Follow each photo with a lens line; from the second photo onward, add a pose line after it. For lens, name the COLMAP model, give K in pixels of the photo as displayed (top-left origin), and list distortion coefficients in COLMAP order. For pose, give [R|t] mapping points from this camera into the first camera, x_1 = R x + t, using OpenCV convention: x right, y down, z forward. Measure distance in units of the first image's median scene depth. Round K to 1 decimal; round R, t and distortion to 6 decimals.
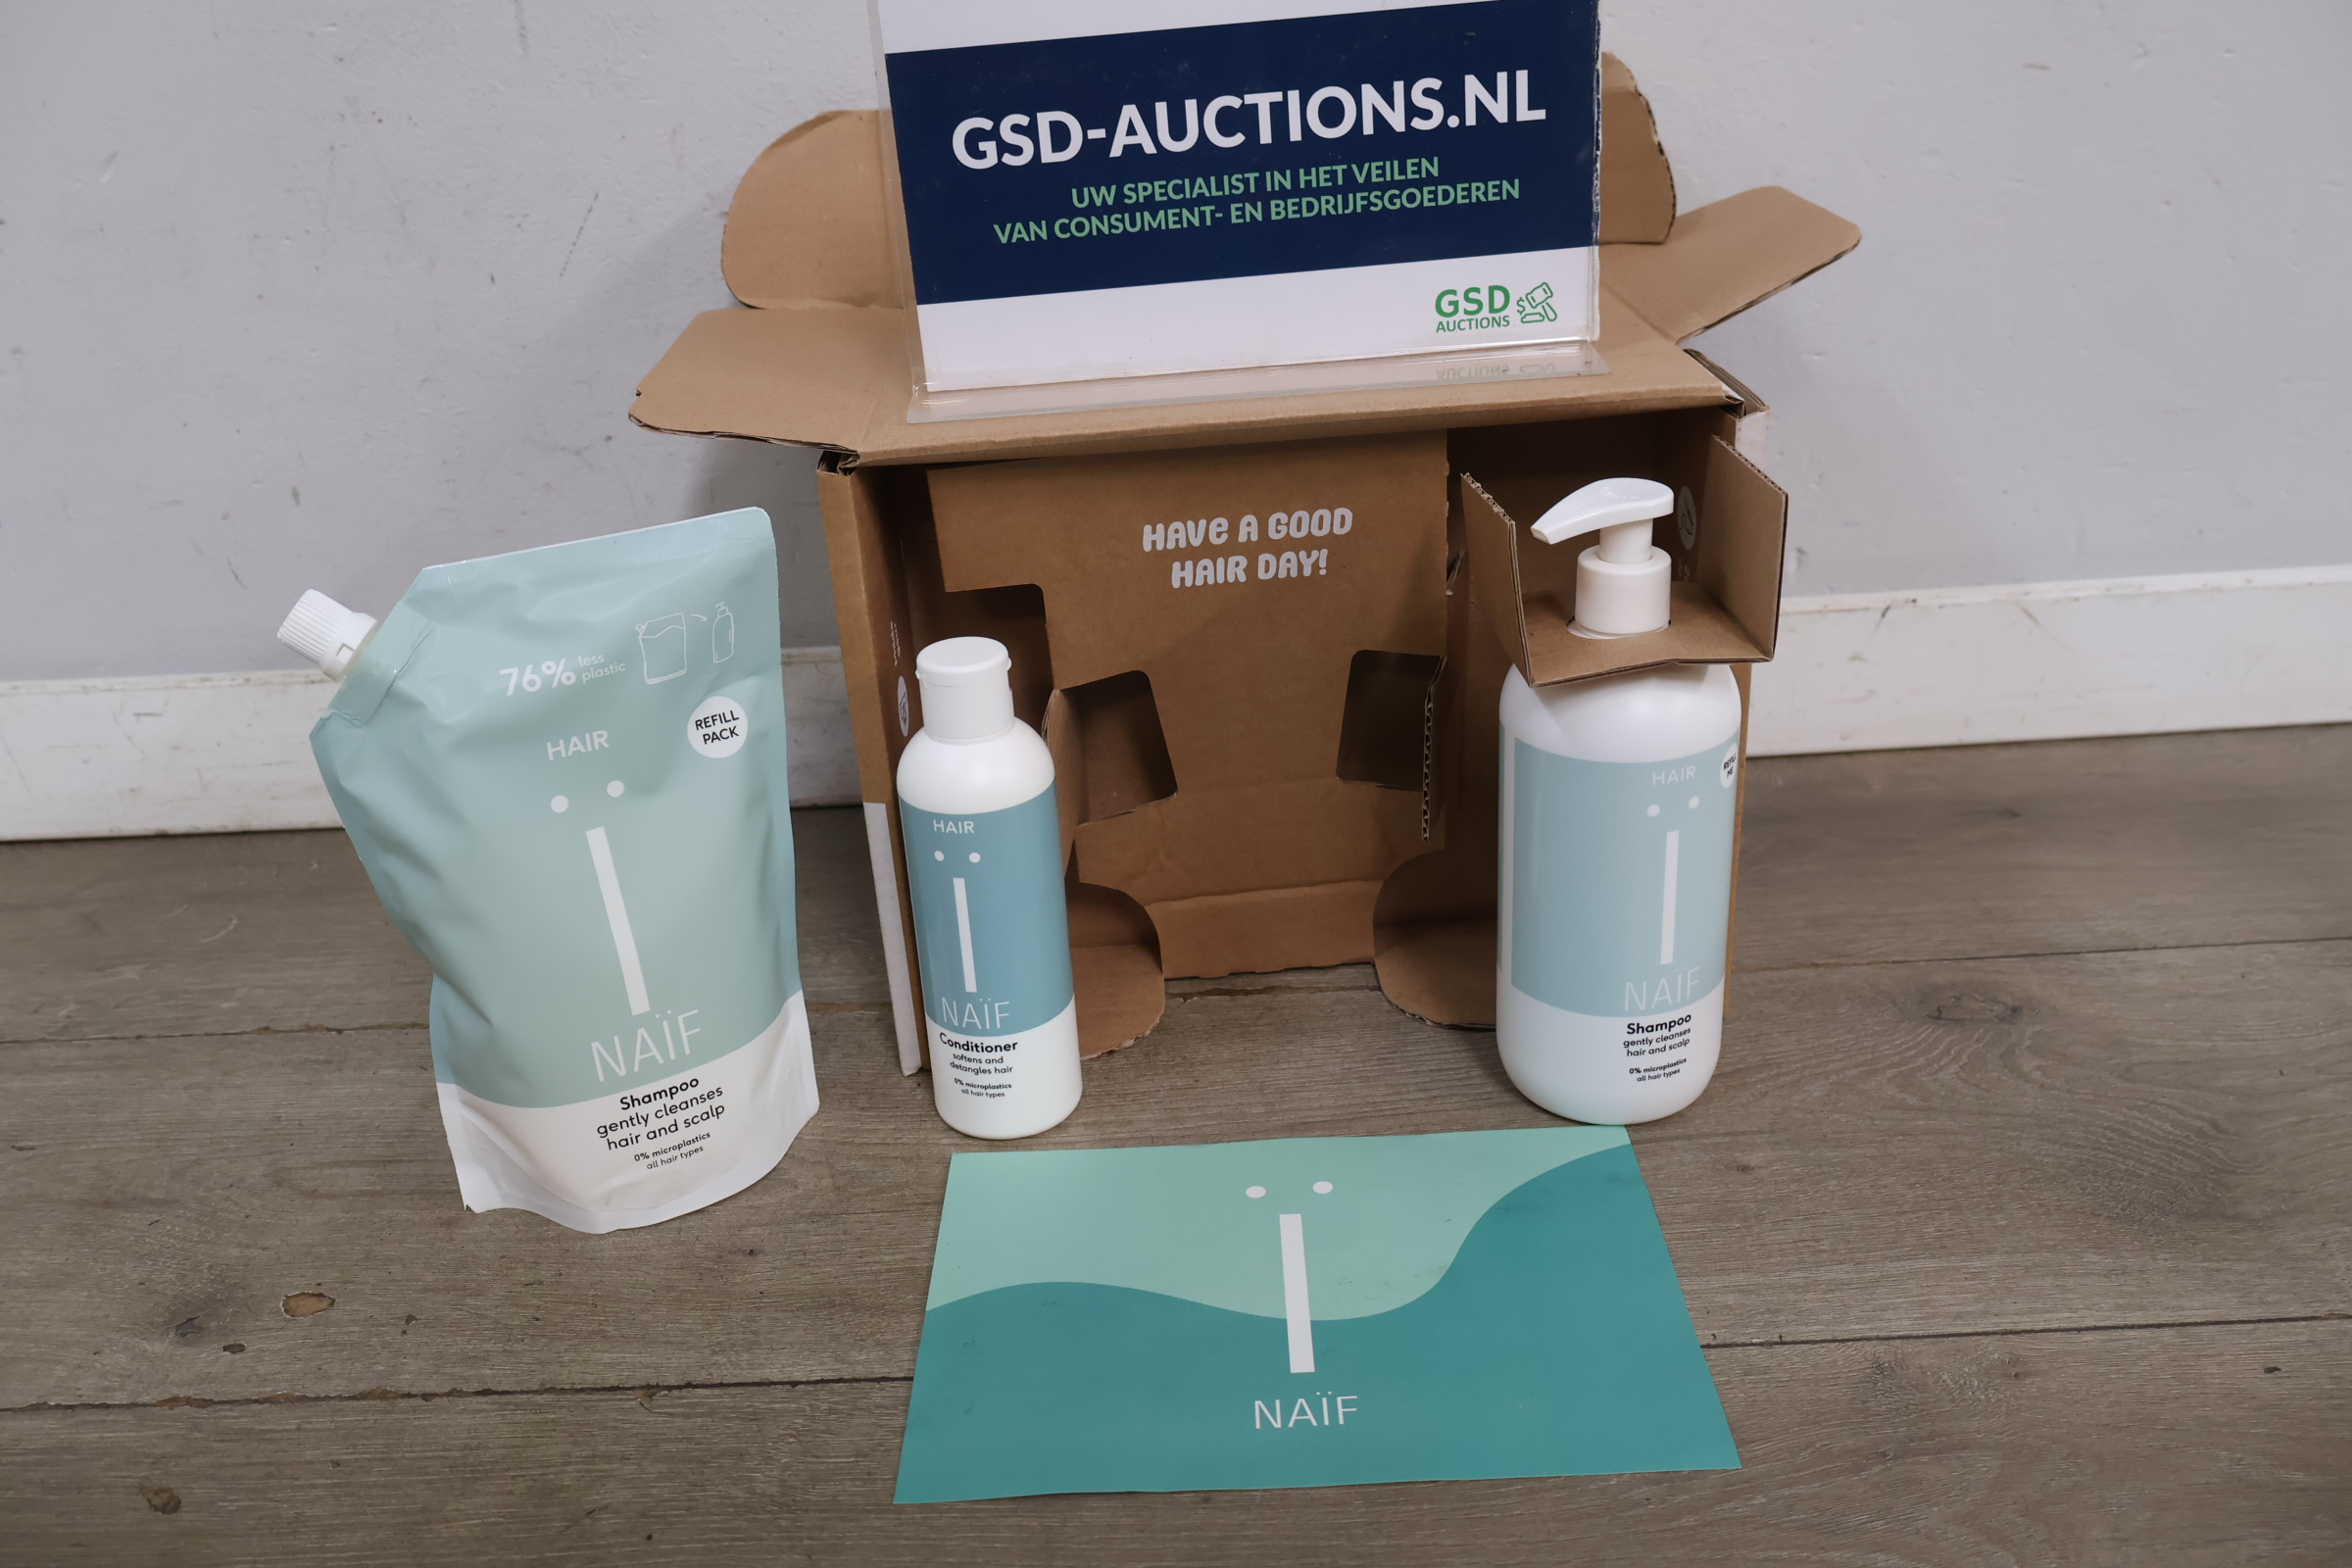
lens RADIAL K [[2166.2, 0, 1134.9], [0, 2166.2, 780.7], [0, 0, 1]] dist [-0.008278, 0.015656]
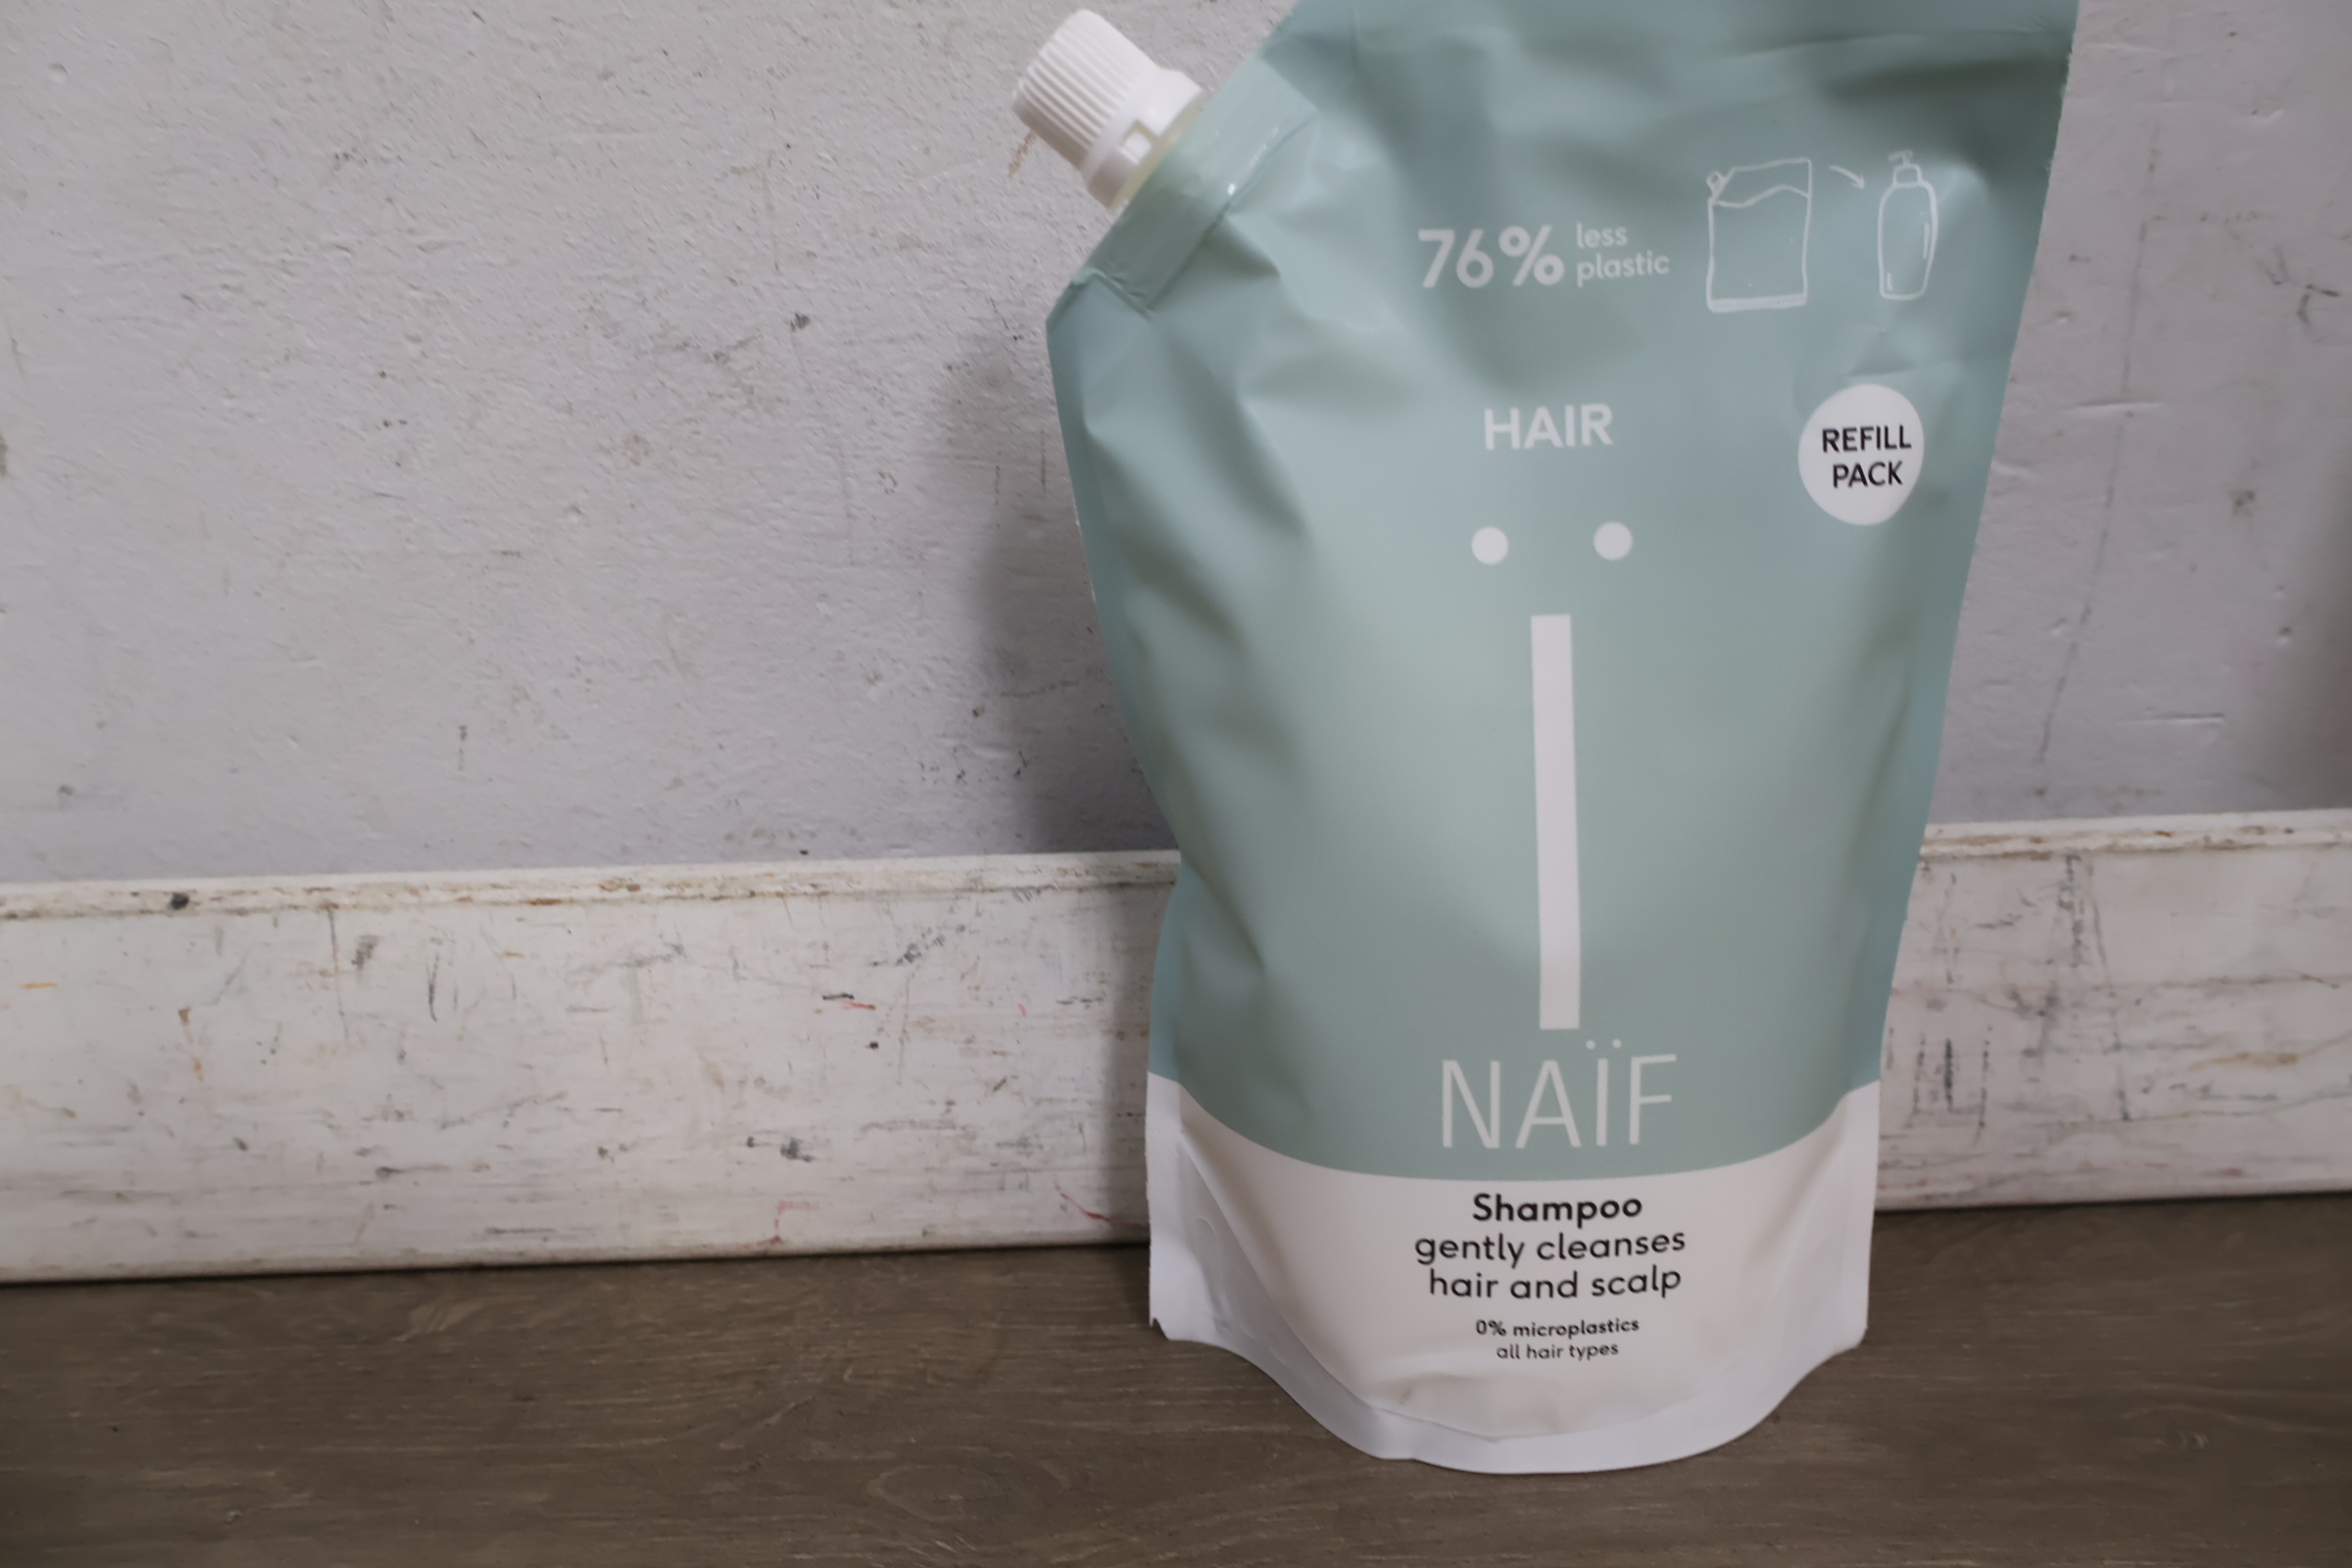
lens RADIAL K [[2172.0, 0, 1149.1], [0, 2172.0, 791.9], [0, 0, 1]] dist [0.004024, -0.002901]
pose [[0.885188, 0.196951, -0.421489, -0.116193], [-0.231615, 0.972278, -0.032105, 0.091968], [0.403481, 0.126042, 0.906265, 0.522166]]
